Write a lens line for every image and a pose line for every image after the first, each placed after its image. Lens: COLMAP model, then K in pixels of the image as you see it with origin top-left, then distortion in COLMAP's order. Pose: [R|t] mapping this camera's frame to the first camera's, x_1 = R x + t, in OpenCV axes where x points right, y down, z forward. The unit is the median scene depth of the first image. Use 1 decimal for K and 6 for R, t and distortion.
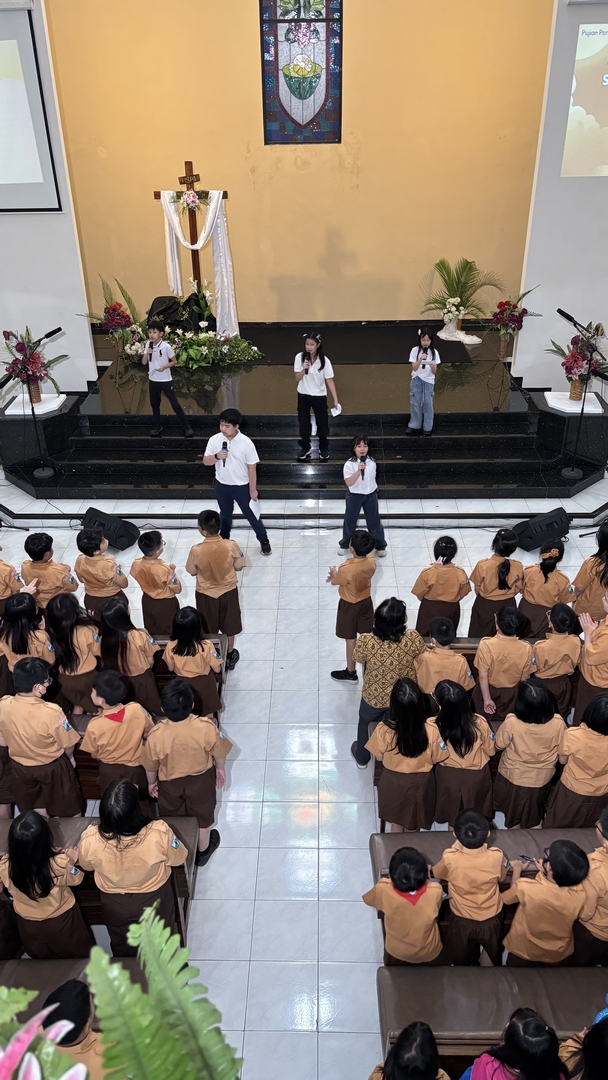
lens RADIAL K [[818.1, 0, 304.0], [0, 818.1, 540.2], [0, 0, 1]] dist [0.010740, -0.011424]
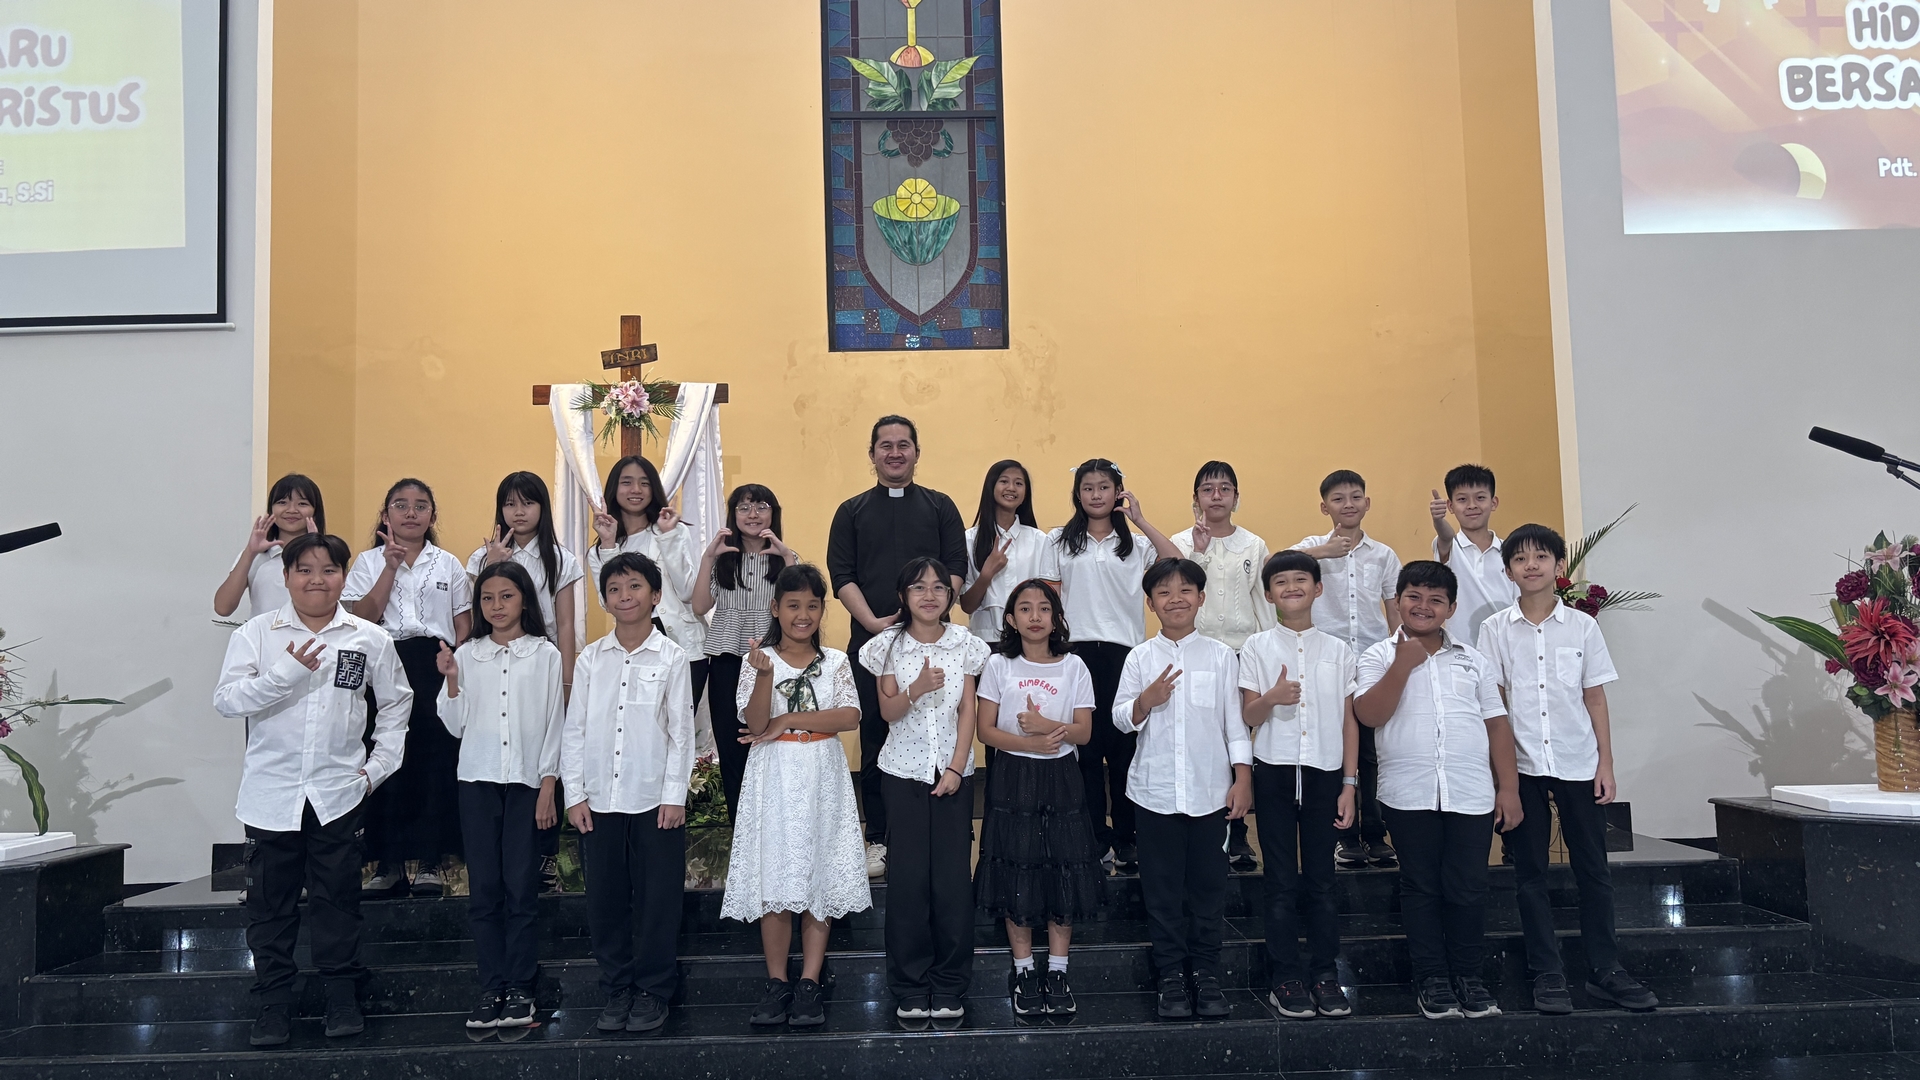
lens RADIAL K [[1454.3, 0, 978.3], [0, 1454.3, 542.1], [0, 0, 1]] dist [0.010740, -0.011424]
pose [[0.998715, -0.008433, 0.049977, -0.010063], [0.035180, 0.825171, -0.563787, 0.025543], [-0.036485, 0.564820, 0.824407, 0.465542]]
